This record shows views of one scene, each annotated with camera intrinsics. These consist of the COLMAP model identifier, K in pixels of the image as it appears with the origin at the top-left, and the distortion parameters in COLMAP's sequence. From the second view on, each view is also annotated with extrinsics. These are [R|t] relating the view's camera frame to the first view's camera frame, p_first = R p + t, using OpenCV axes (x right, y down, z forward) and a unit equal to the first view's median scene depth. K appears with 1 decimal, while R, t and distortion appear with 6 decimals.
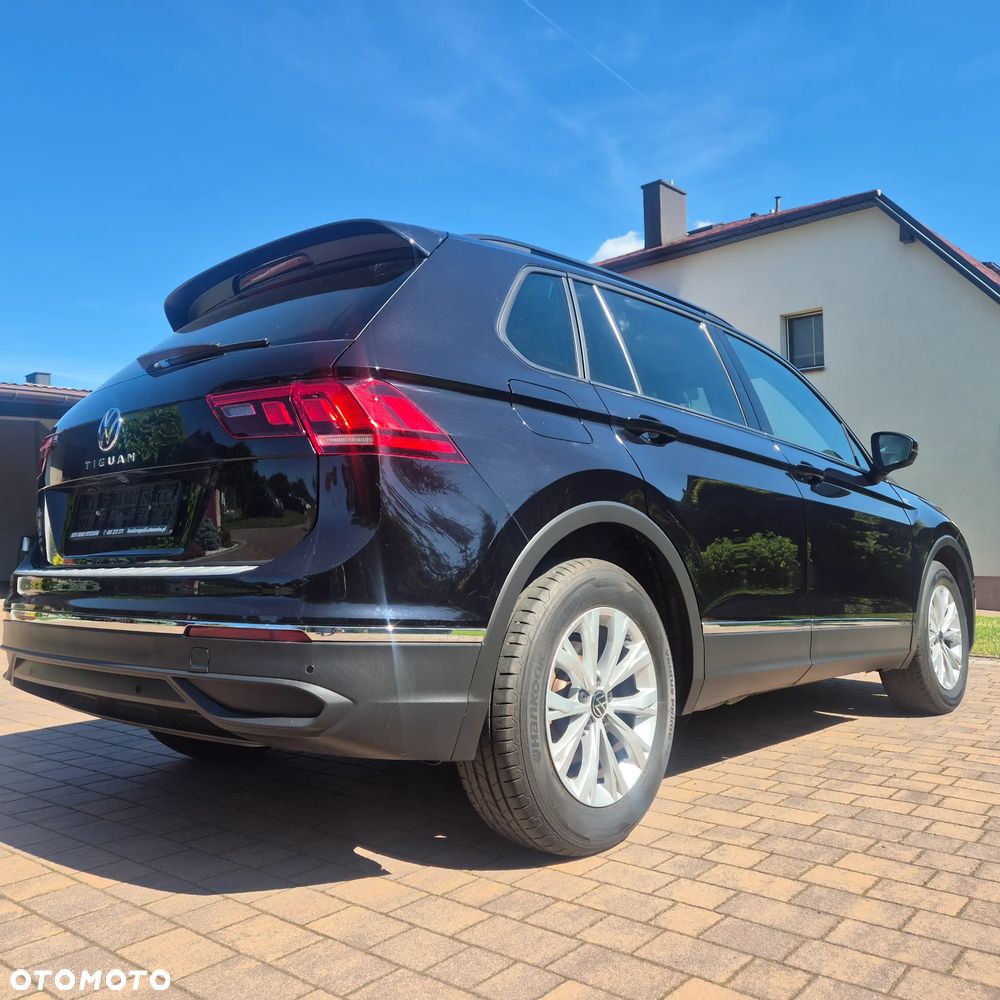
lens RADIAL K [[917.5, 0, 488.6], [0, 917.5, 496.7], [0, 0, 1]] dist [0.081677, -0.065534]
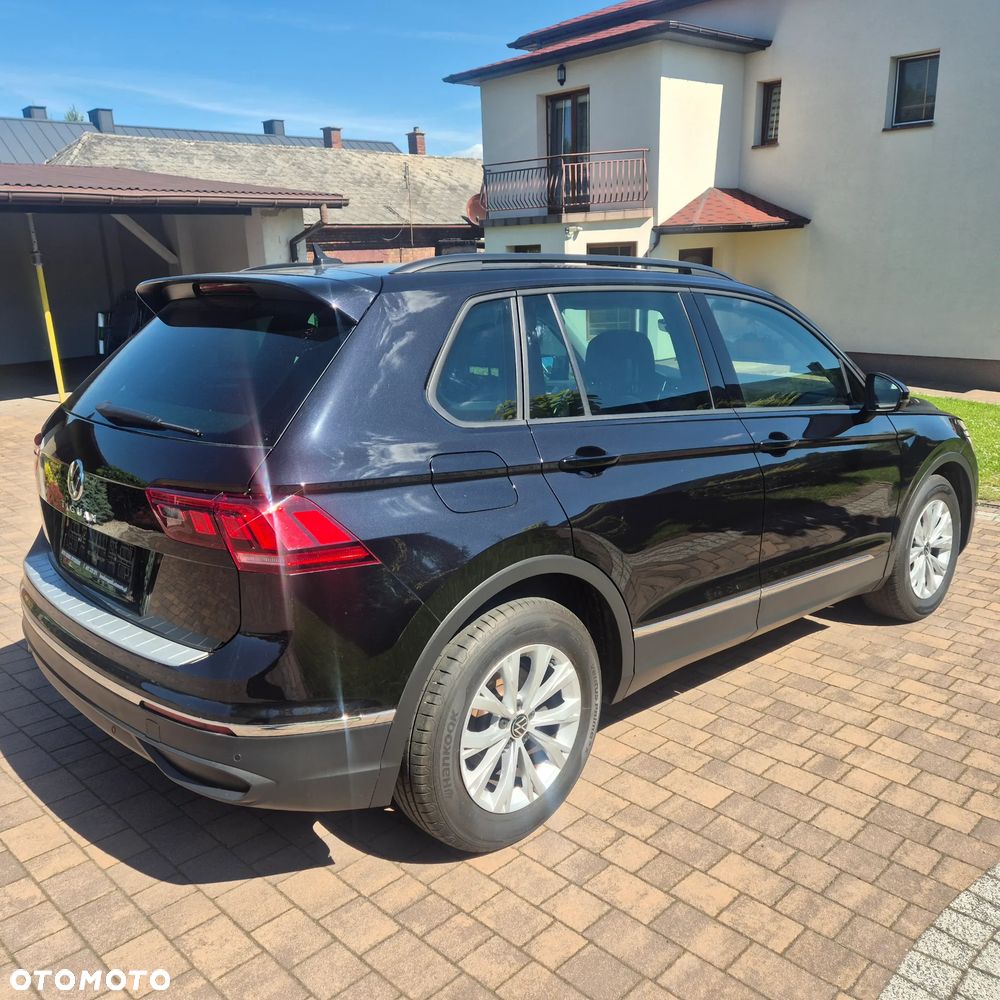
lens RADIAL K [[917.5, 0, 488.6], [0, 917.5, 496.7], [0, 0, 1]] dist [0.081677, -0.065534]
pose [[0.996064, 0.025545, -0.084881, 0.176673], [-0.000698, 0.959805, 0.280665, -0.377236], [0.088639, -0.279501, 0.956045, -0.012954]]
